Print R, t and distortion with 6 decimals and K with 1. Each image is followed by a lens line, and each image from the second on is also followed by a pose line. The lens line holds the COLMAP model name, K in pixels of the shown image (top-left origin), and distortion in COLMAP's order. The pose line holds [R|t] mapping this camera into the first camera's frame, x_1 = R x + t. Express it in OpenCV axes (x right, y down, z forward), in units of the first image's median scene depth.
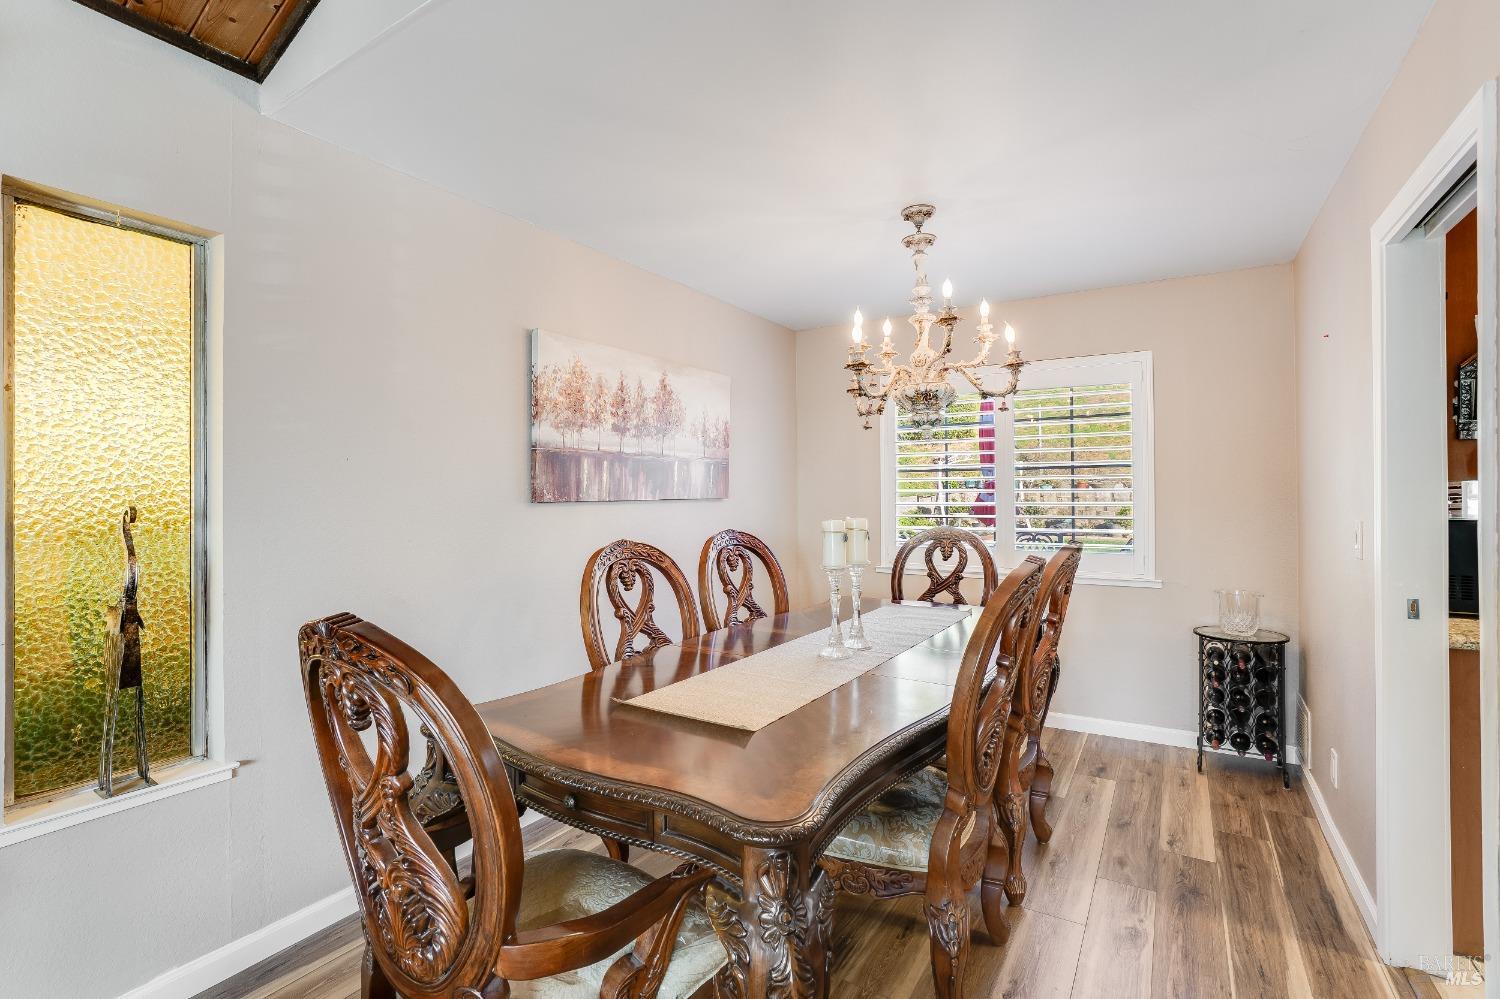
lens RADIAL K [[687.1, 0, 735.8], [0, 687.1, 487.8], [0, 0, 1]] dist [-0.045337, 0.017641]
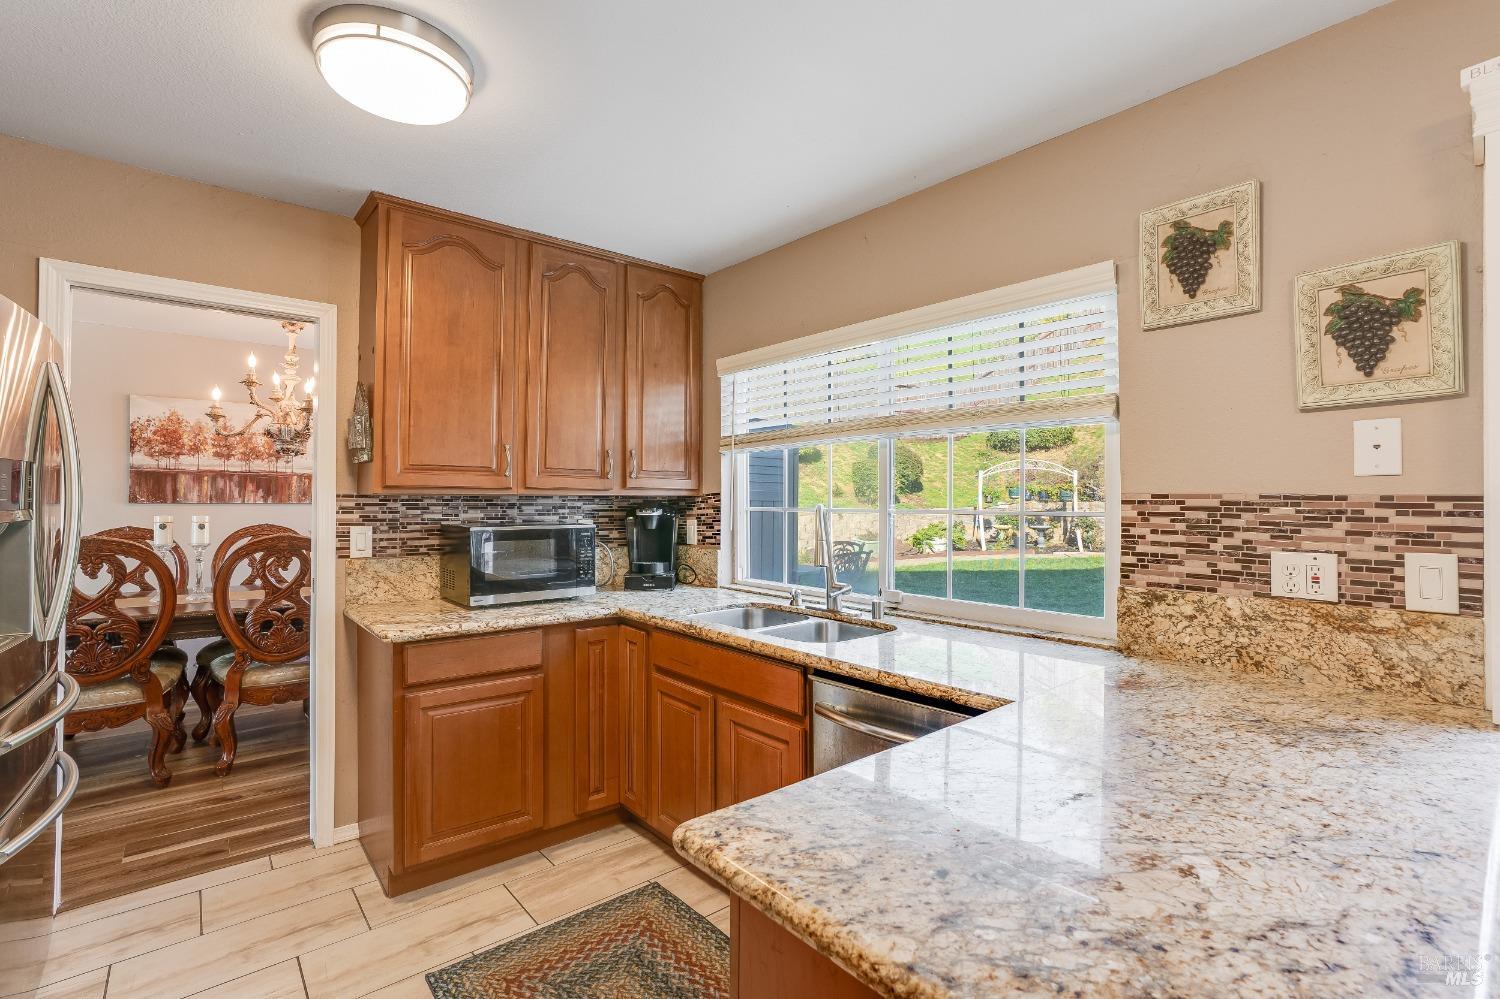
lens RADIAL K [[687.1, 0, 750.3], [0, 687.1, 492.0], [0, 0, 1]] dist [-0.045337, 0.017641]
pose [[0.960887, 0.005743, -0.276882, 1.512103], [-0.007866, 0.999948, -0.006559, -0.004791], [0.276830, 0.008480, 0.960881, -0.106811]]
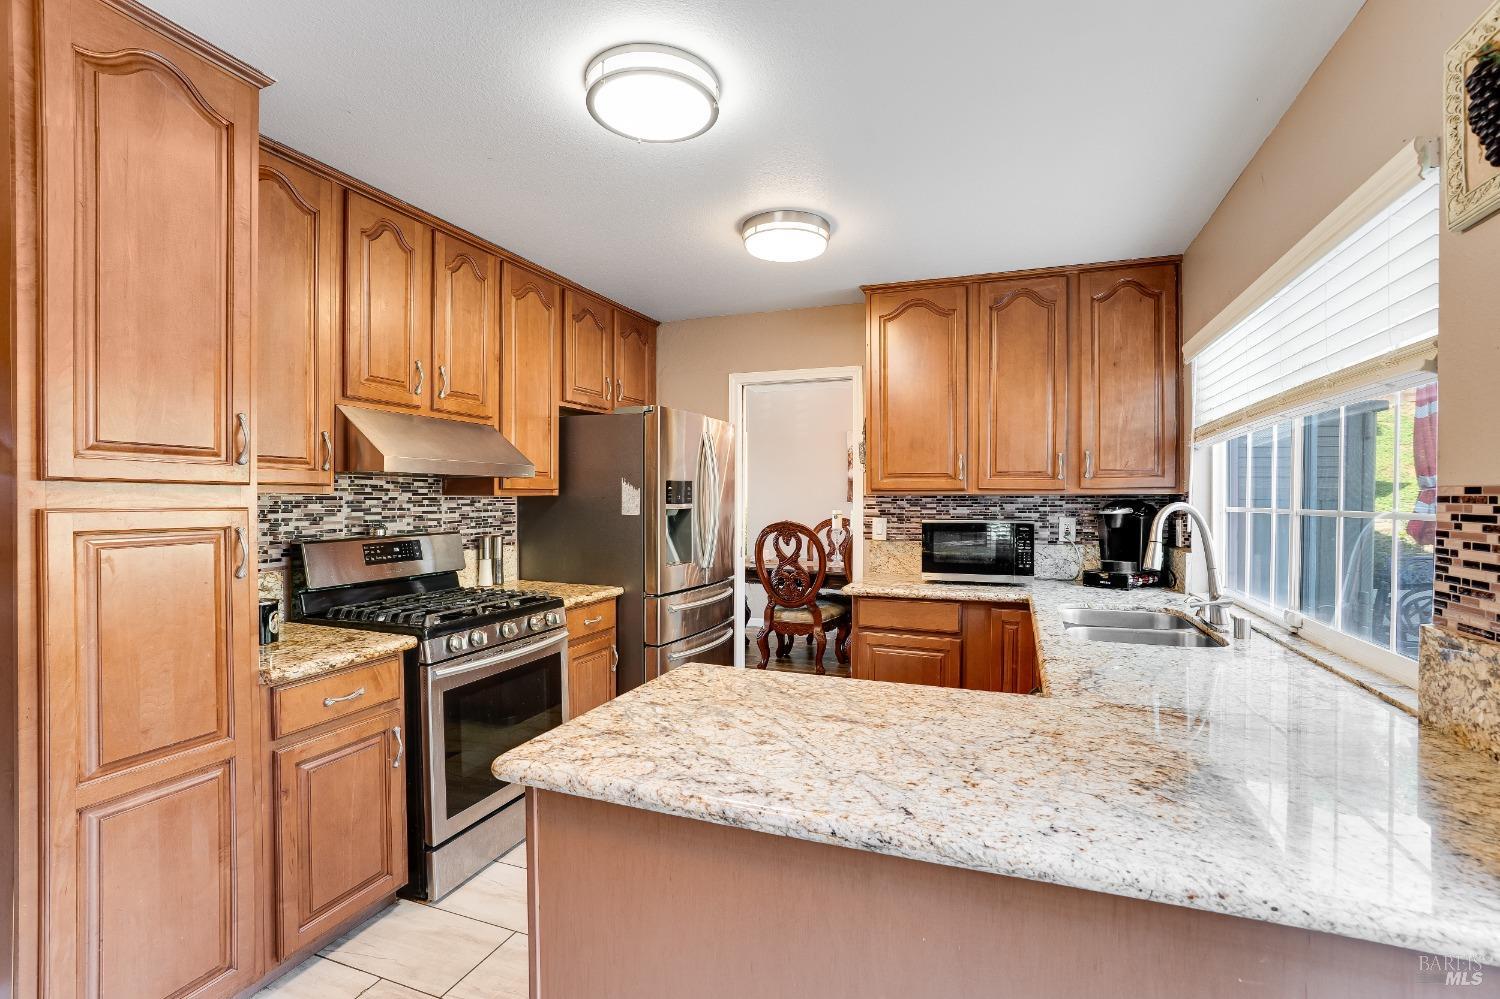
lens RADIAL K [[687.1, 0, 745.1], [0, 687.1, 500.8], [0, 0, 1]] dist [-0.045337, 0.017641]
pose [[0.210737, 0.008795, -0.977503, 2.003167], [0.002097, 0.999953, 0.009449, -0.006202], [0.977541, -0.004041, 0.210708, 0.101805]]
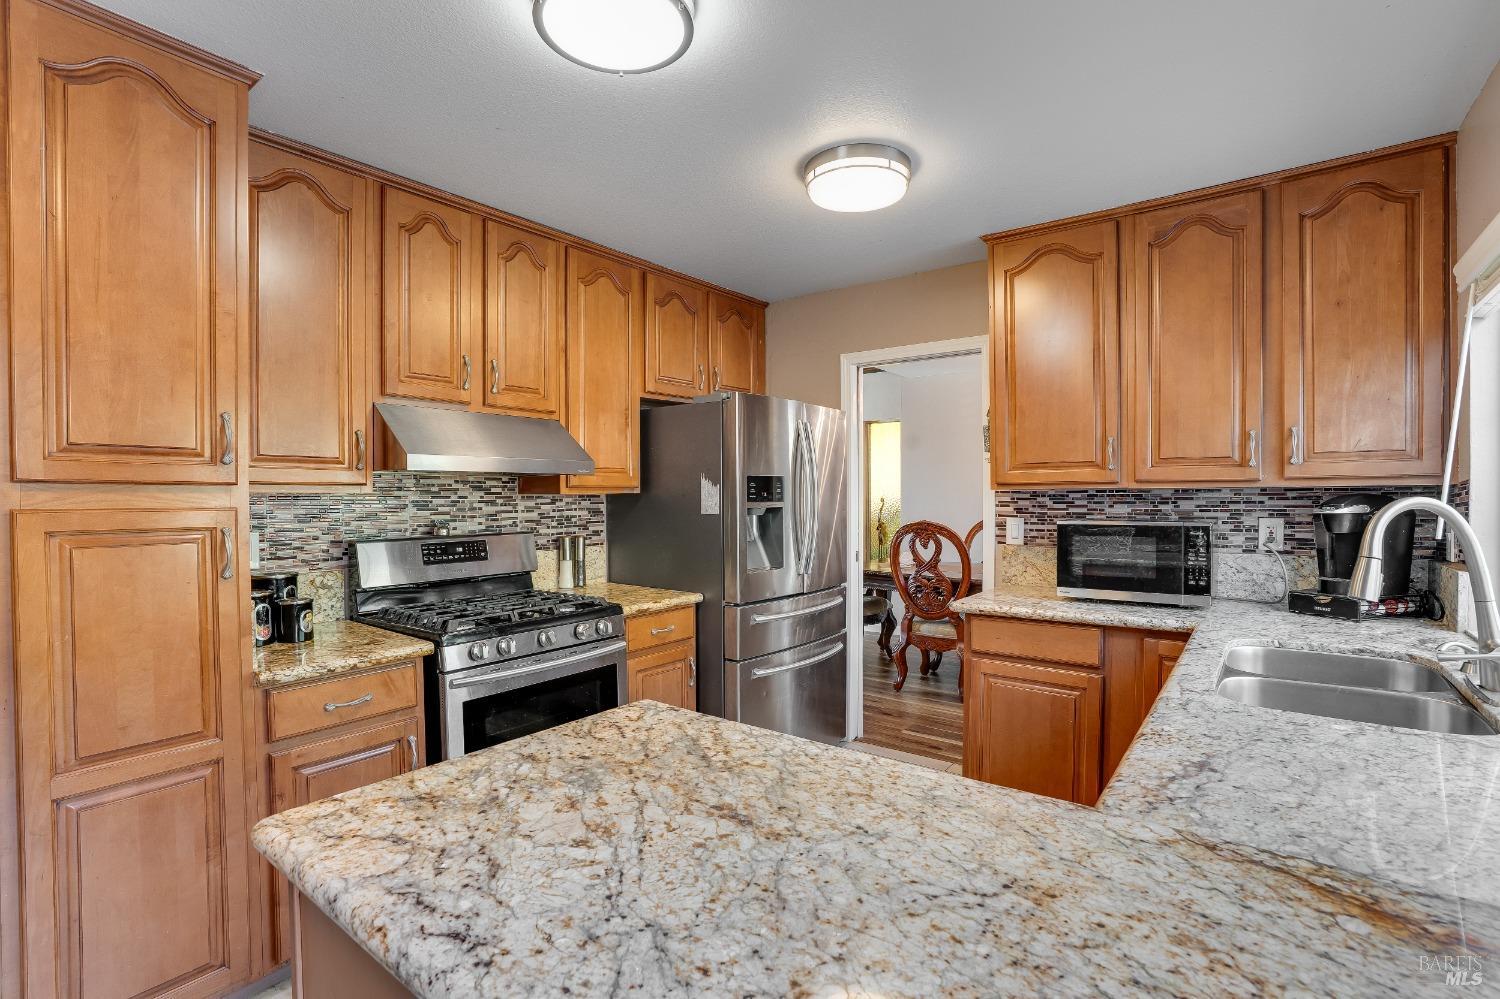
lens RADIAL K [[695.2, 0, 739.3], [0, 695.2, 503.0], [0, 0, 1]] dist [-0.048048, 0.015224]
pose [[-0.076678, 0.014677, -0.996948, 1.886260], [0.009842, 0.999854, 0.013963, -0.003585], [0.997007, -0.008742, -0.076811, 0.287455]]
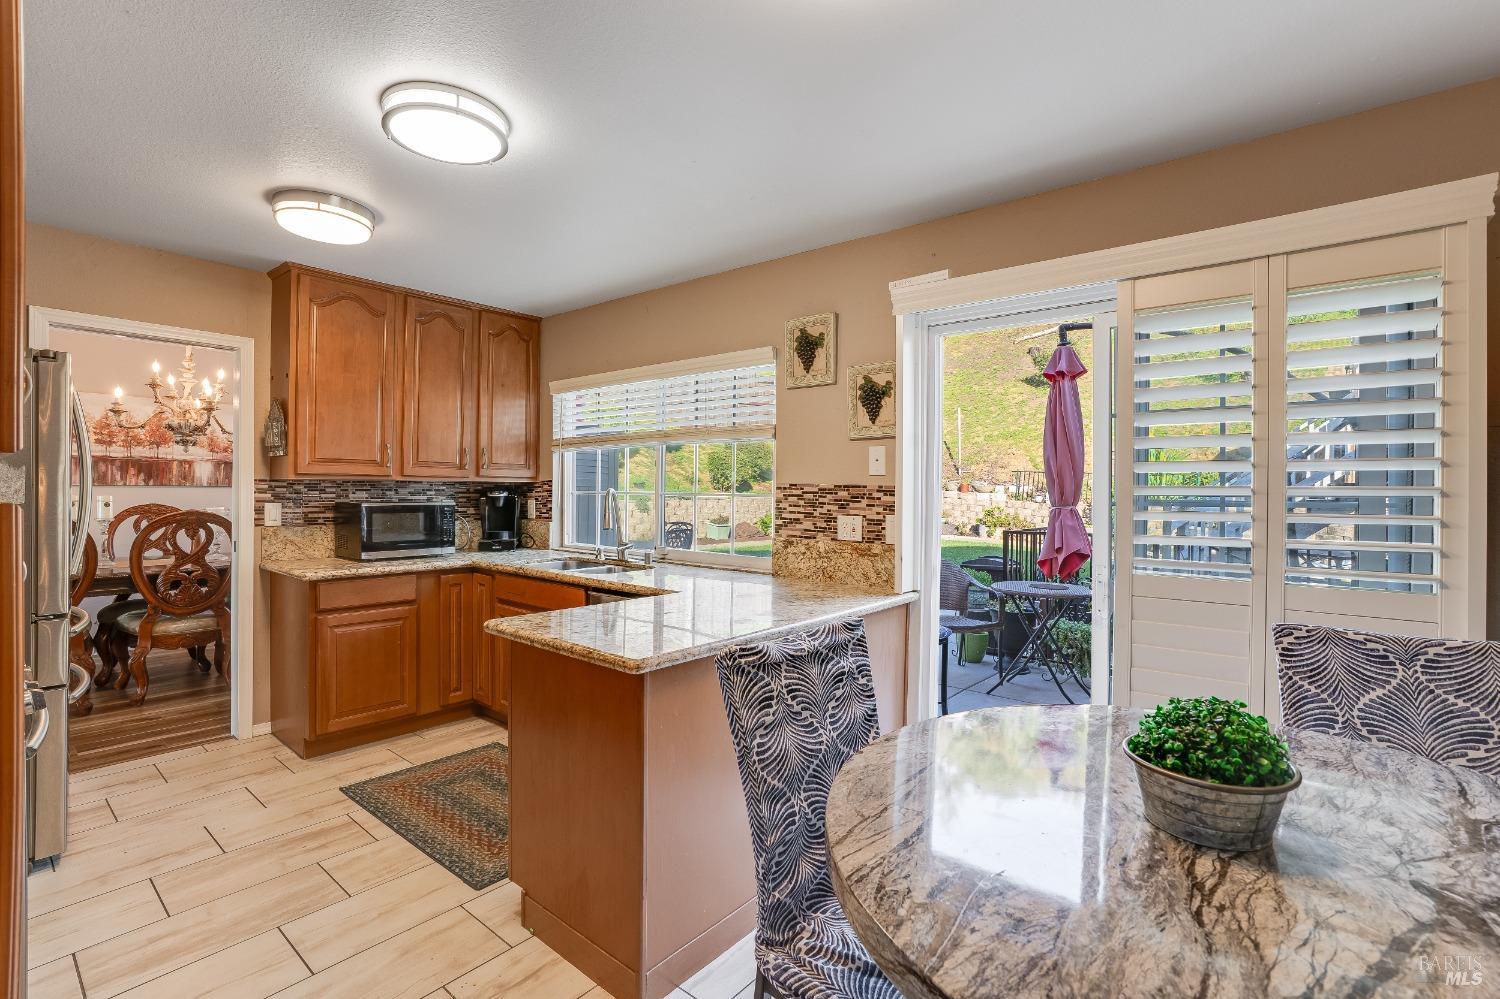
lens RADIAL K [[687.1, 0, 747.3], [0, 687.1, 493.0], [0, 0, 1]] dist [-0.045337, 0.017641]
pose [[0.994332, 0.017665, -0.104845, 1.749223], [-0.016515, 0.999794, 0.011830, -0.007338], [0.105032, -0.010032, 0.994418, -0.515780]]
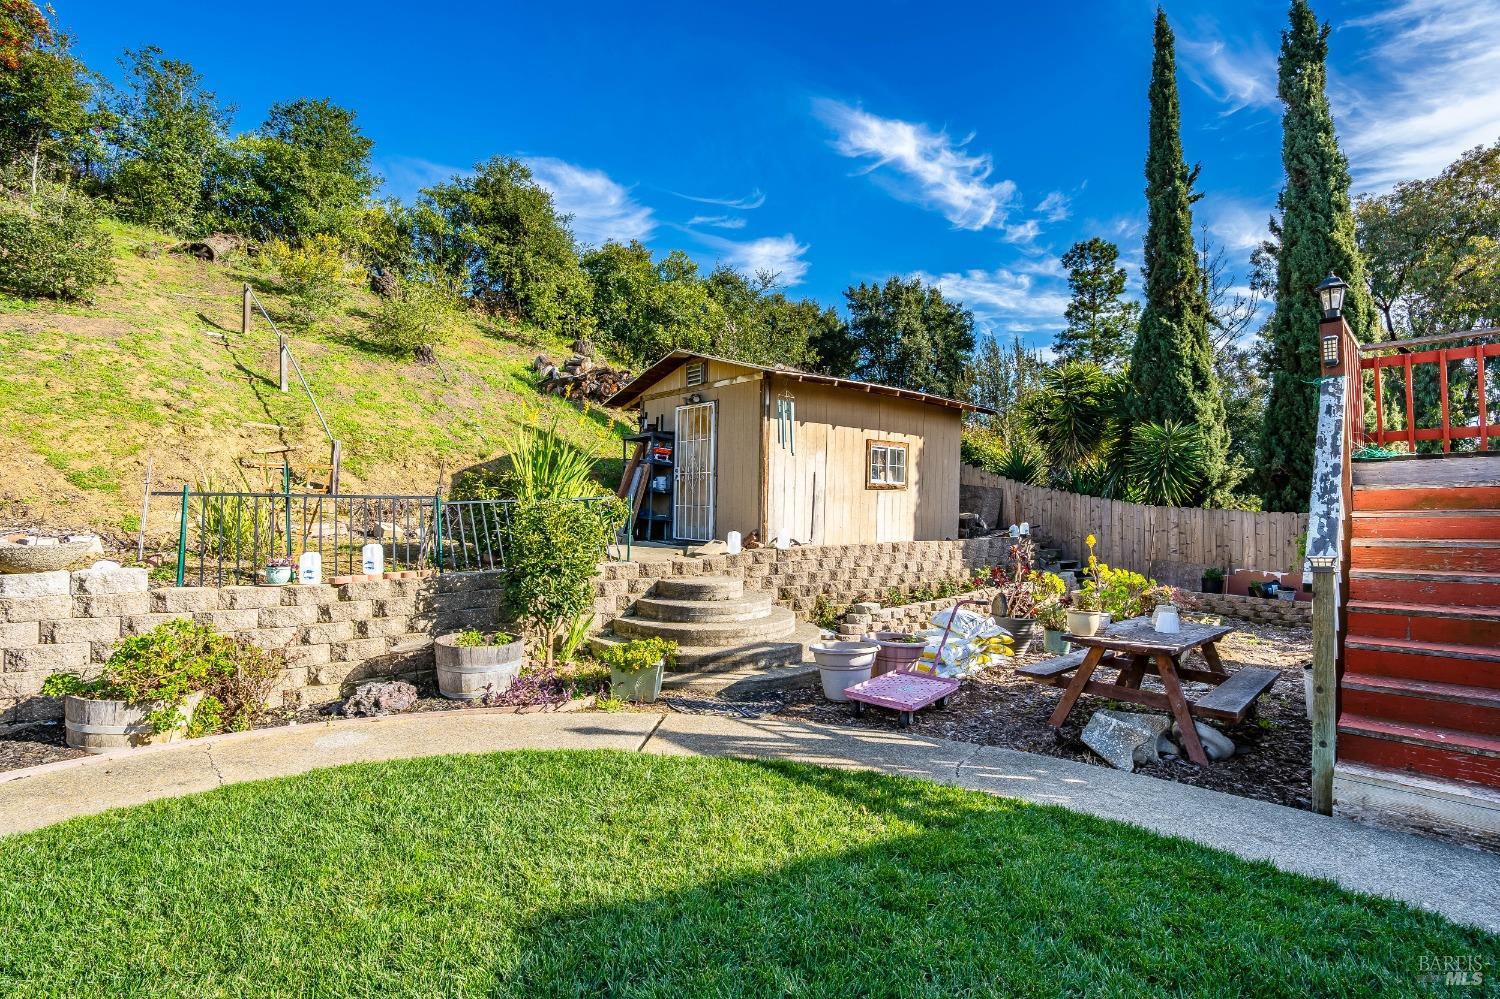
lens RADIAL K [[687.1, 0, 741.9], [0, 687.1, 489.7], [0, 0, 1]] dist [-0.045337, 0.017641]
pose [[0.233969, 0.020536, 0.972027, 2.023804], [0.017464, 0.999527, -0.025321, -0.100791], [-0.972087, 0.022900, 0.233499, 3.680322]]
